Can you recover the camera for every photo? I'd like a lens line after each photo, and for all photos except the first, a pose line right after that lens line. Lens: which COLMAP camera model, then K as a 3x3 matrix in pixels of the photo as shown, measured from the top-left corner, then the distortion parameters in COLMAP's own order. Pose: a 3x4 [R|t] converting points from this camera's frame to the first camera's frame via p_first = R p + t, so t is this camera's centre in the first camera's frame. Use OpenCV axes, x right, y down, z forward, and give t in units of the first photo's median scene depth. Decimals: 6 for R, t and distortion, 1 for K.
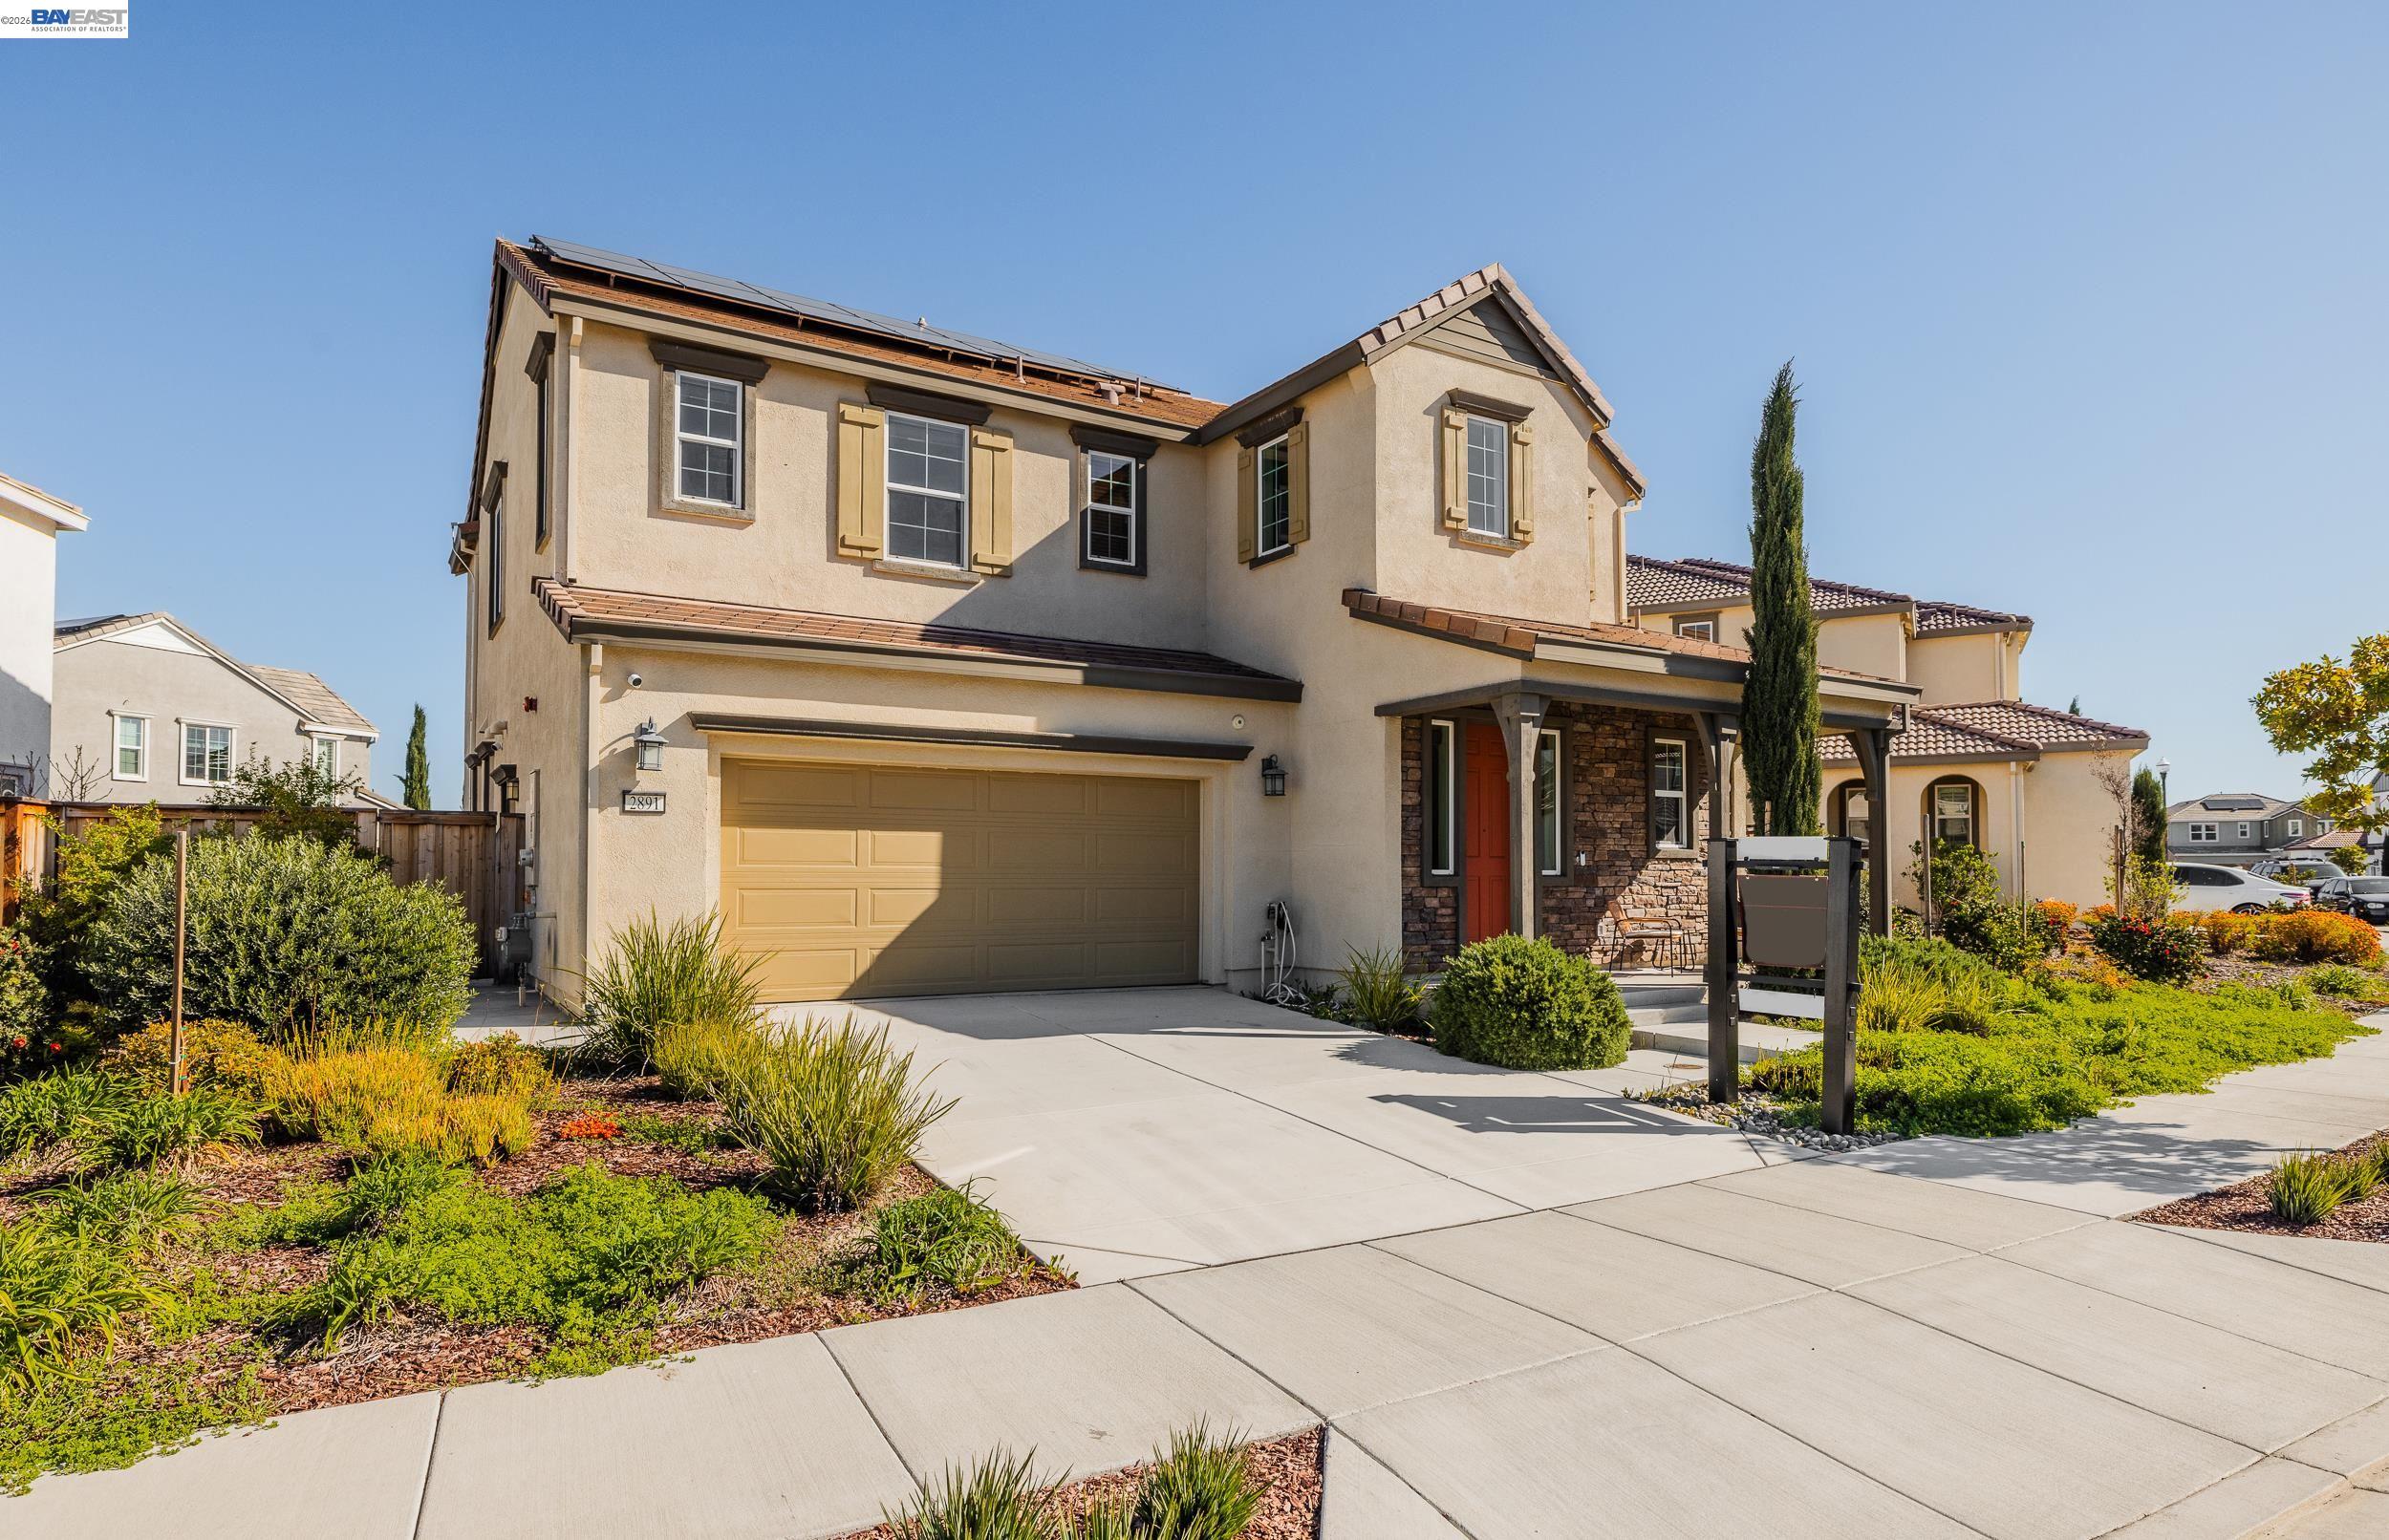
lens RADIAL K [[1311.3, 0, 1170.8], [0, 1311.3, 828.6], [0, 0, 1]] dist [-0.013016, -0.000975]
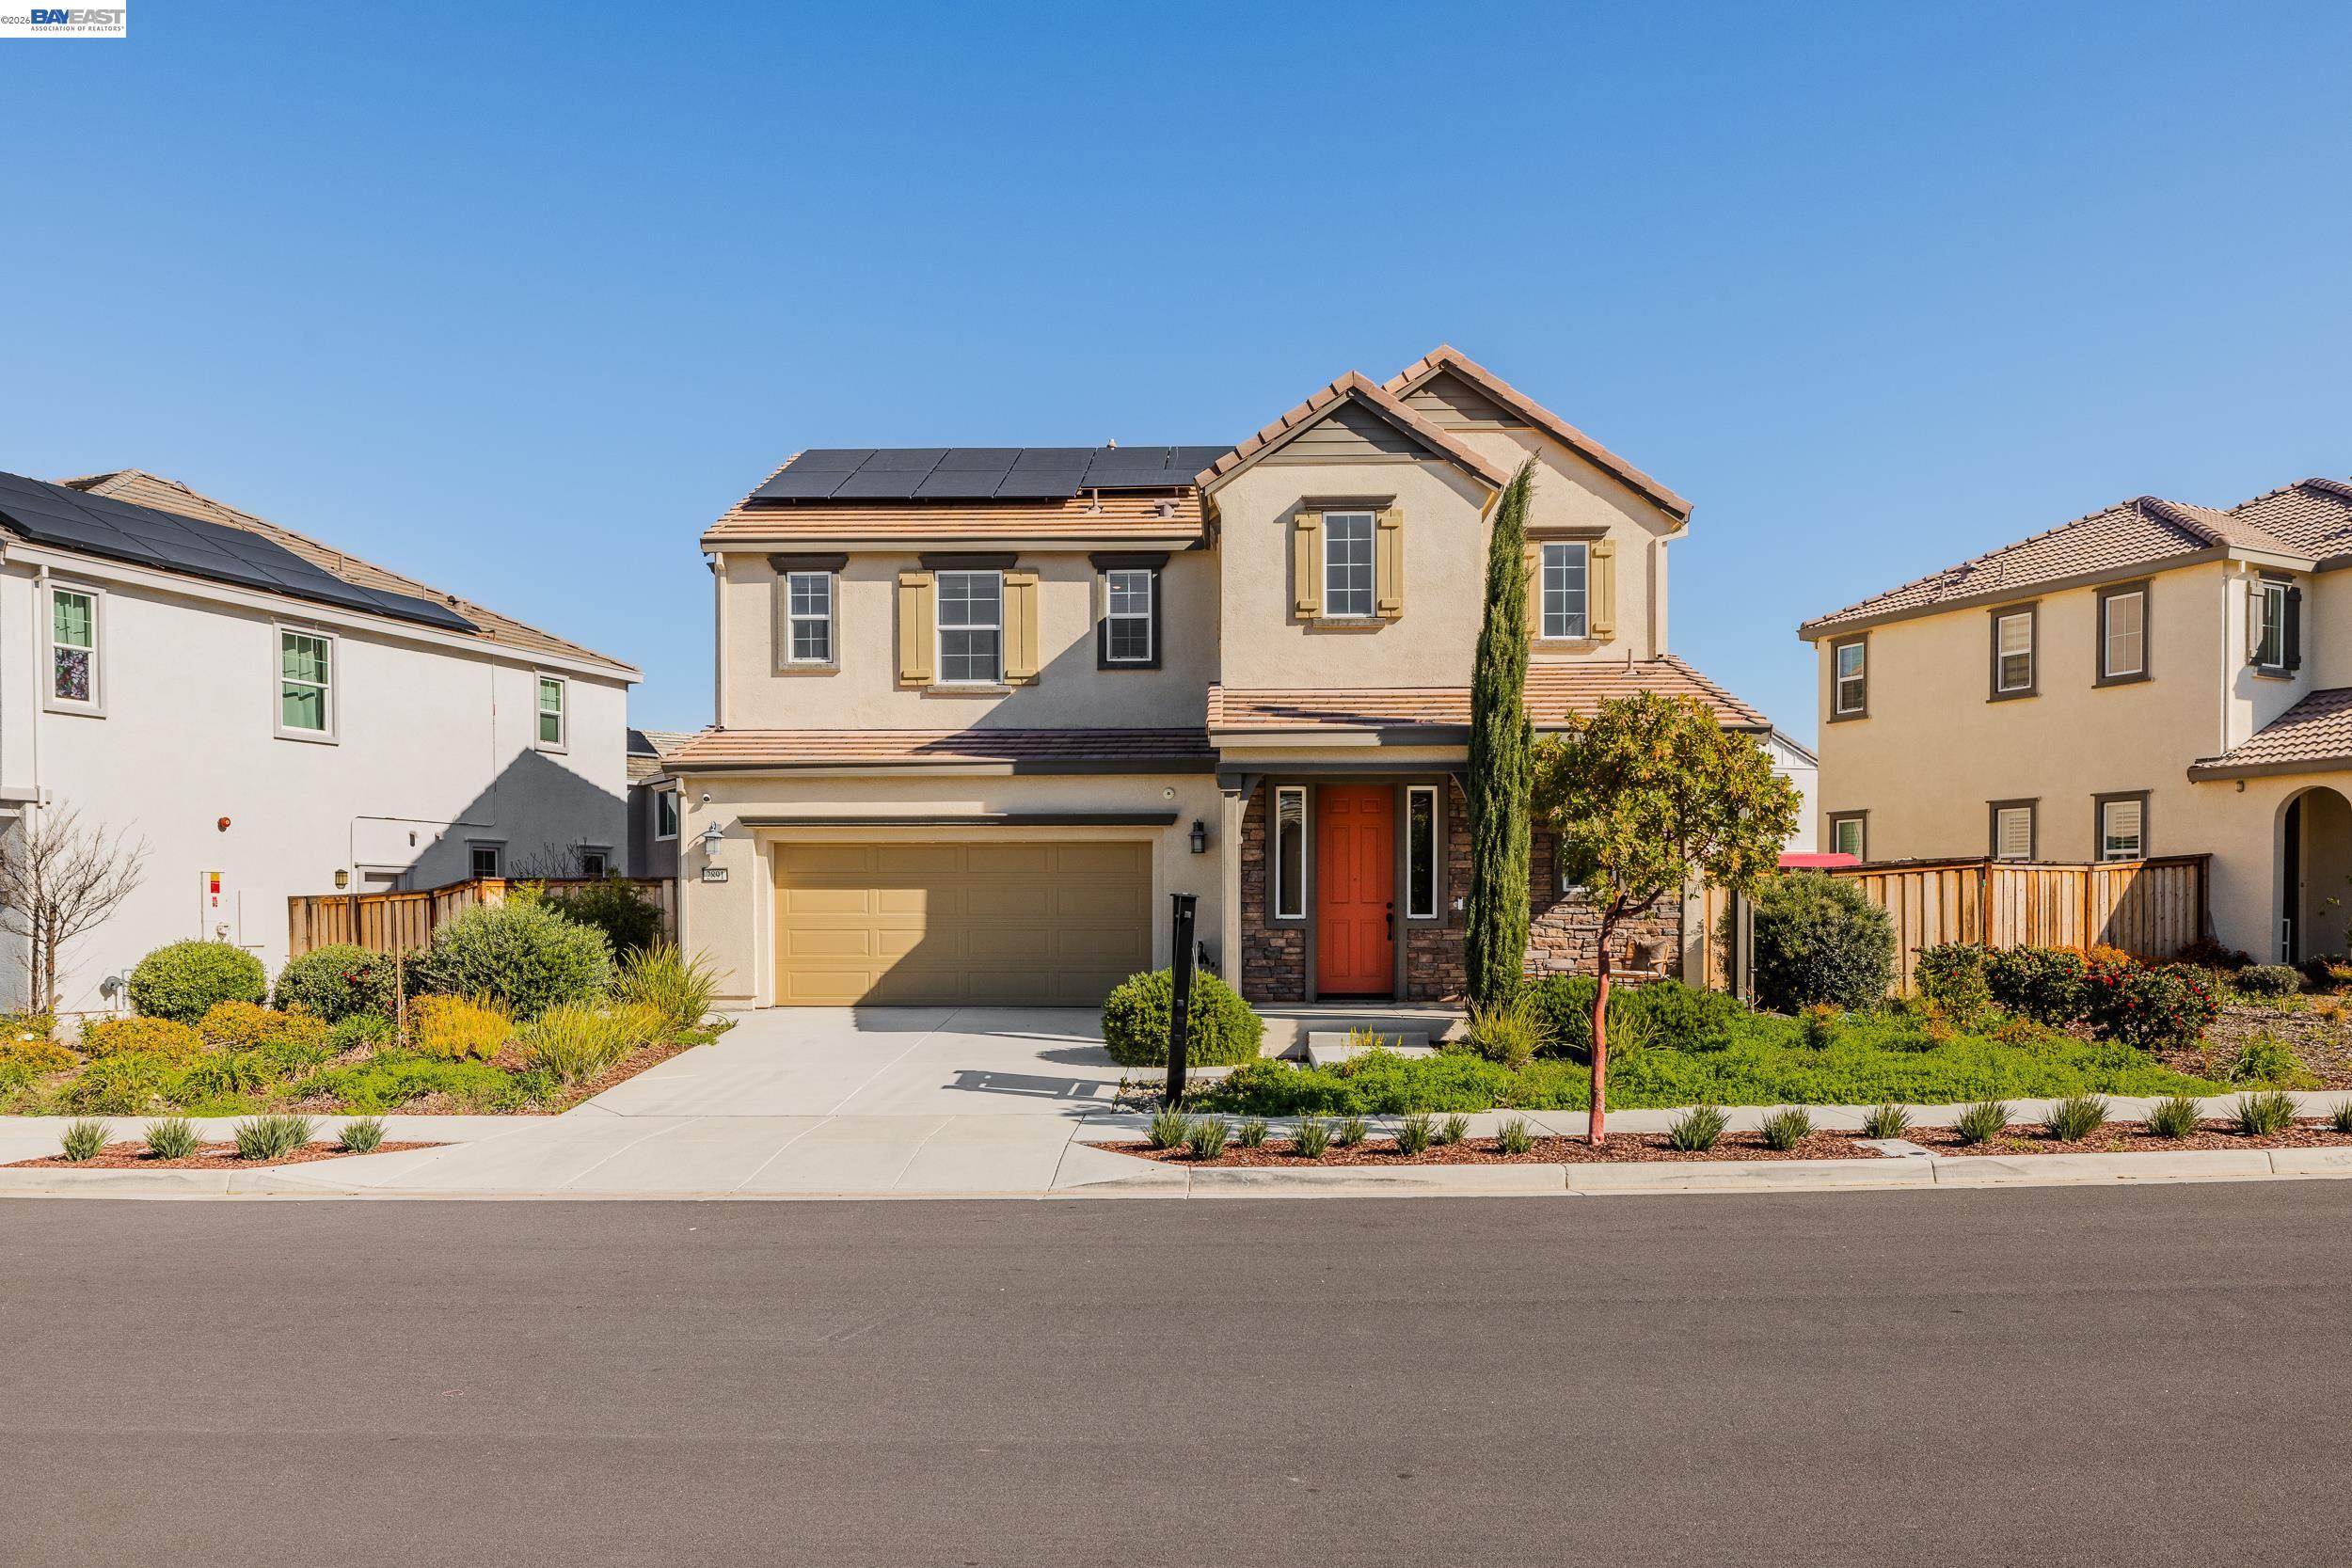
lens RADIAL K [[1614.1, 0, 1161.9], [0, 1614.1, 923.9], [0, 0, 1]] dist [-0.011876, 0.000207]
pose [[0.835975, -0.000322, -0.548768, 0.887506], [0.023235, 0.999124, 0.034810, -0.012976], [0.548276, -0.041851, 0.835250, -0.263816]]
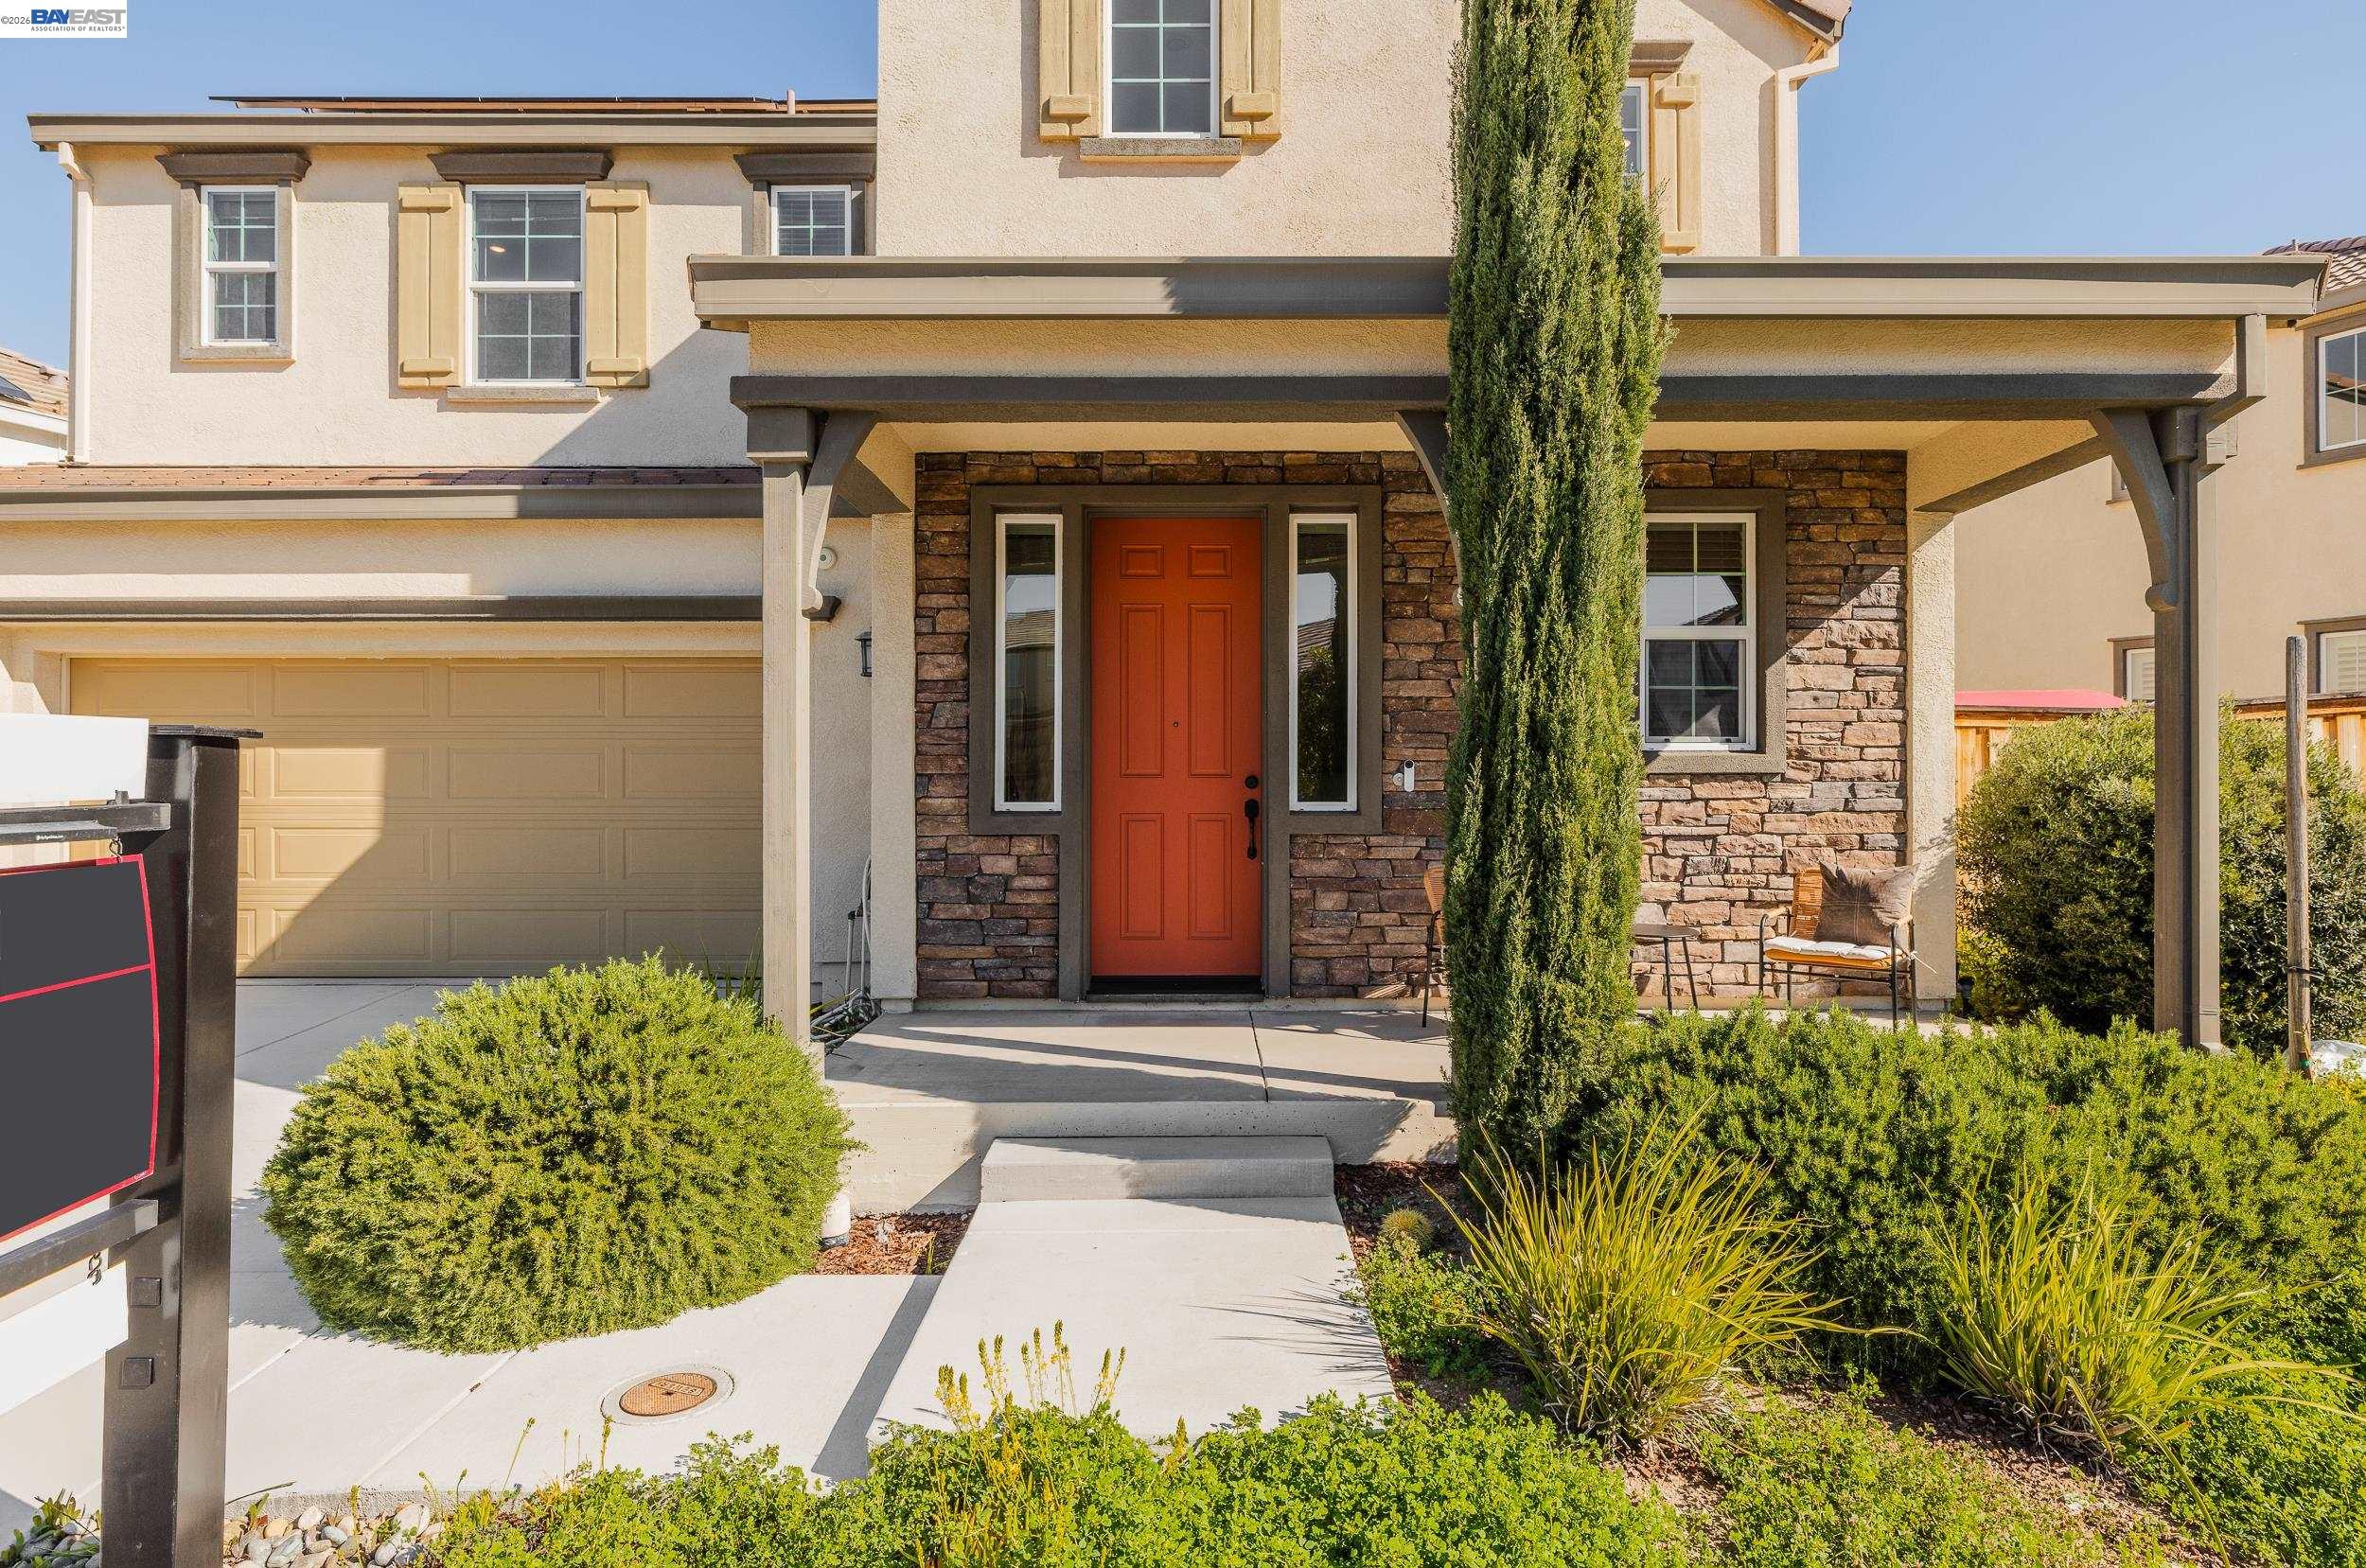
lens RADIAL K [[1268.3, 0, 1185.1], [0, 1268.3, 775.8], [0, 0, 1]] dist [-0.001963, -0.000376]
pose [[0.854392, -0.008134, -0.519565, 0.512741], [0.021364, 0.999582, 0.019483, 0.012345], [0.519190, -0.027746, 0.854208, 0.593362]]
